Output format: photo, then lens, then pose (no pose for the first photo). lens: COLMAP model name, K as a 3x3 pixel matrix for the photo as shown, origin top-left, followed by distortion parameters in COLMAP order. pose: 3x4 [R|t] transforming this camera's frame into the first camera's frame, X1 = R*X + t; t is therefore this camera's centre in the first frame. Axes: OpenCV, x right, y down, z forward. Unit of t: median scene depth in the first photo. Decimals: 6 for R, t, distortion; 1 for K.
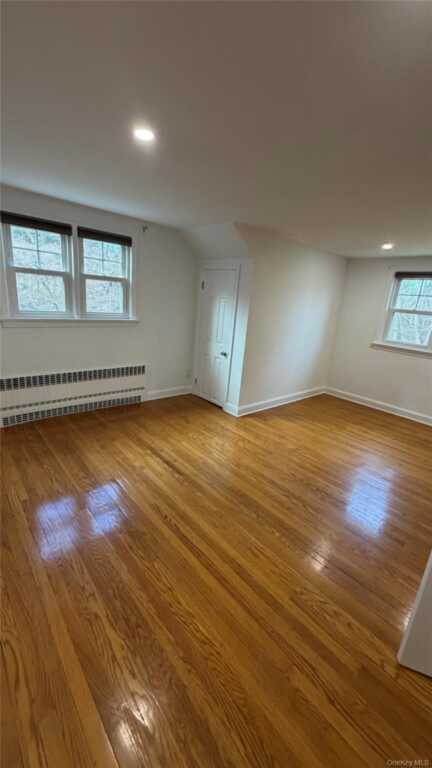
lens RADIAL K [[305.5, 0, 215.8], [0, 305.5, 380.6], [0, 0, 1]] dist [0.001722, -0.000377]
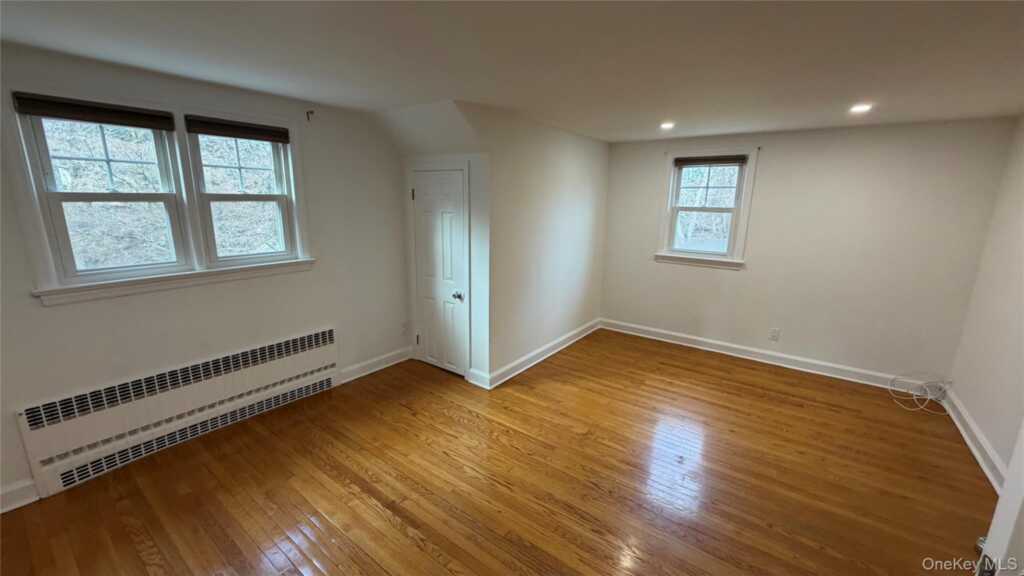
lens RADIAL K [[407.3, 0, 507.9], [0, 407.3, 288.3], [0, 0, 1]] dist [0.001722, -0.000377]
pose [[0.977751, -0.111812, 0.177483, -0.023819], [0.118871, 0.992468, -0.029615, -0.071604], [-0.172835, 0.050053, 0.983678, 0.131418]]
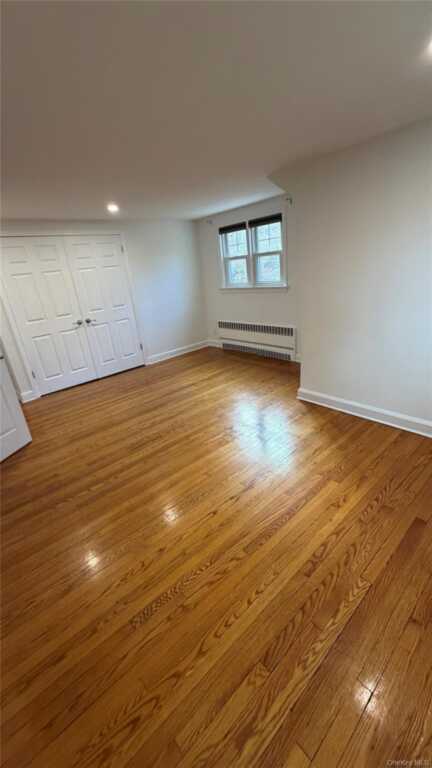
lens RADIAL K [[305.5, 0, 215.8], [0, 305.5, 380.6], [0, 0, 1]] dist [0.001722, -0.000377]
pose [[-0.014970, 0.273499, -0.961756, 0.975783], [-0.174053, 0.946466, 0.271860, -0.135231], [0.984622, 0.171466, 0.033435, 0.799136]]
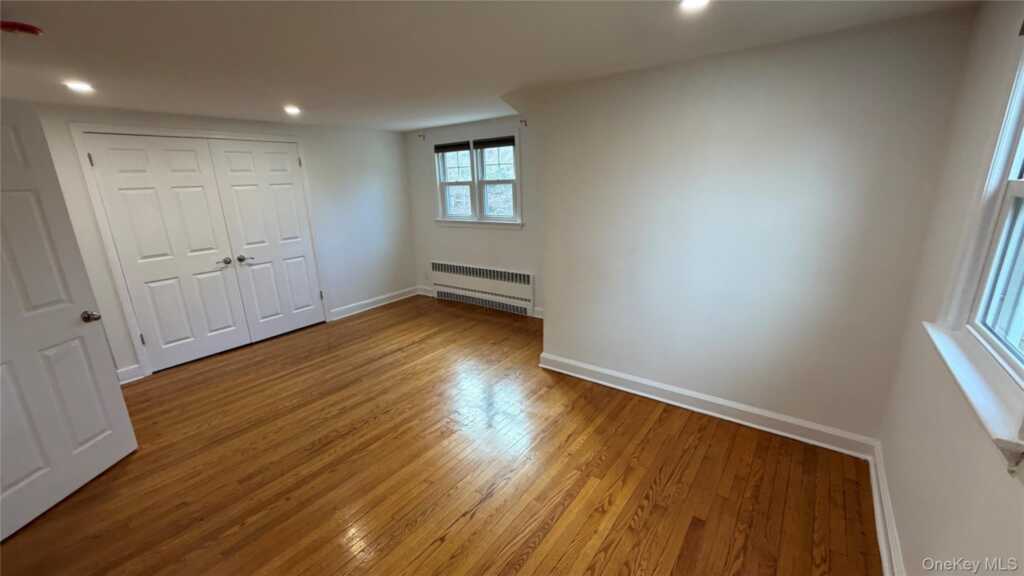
lens RADIAL K [[407.3, 0, 507.9], [0, 407.3, 288.3], [0, 0, 1]] dist [0.001722, -0.000377]
pose [[0.194539, 0.161818, -0.967455, 0.981341], [-0.214942, 0.969360, 0.118915, -0.151975], [0.957055, 0.184813, 0.223360, 0.761376]]
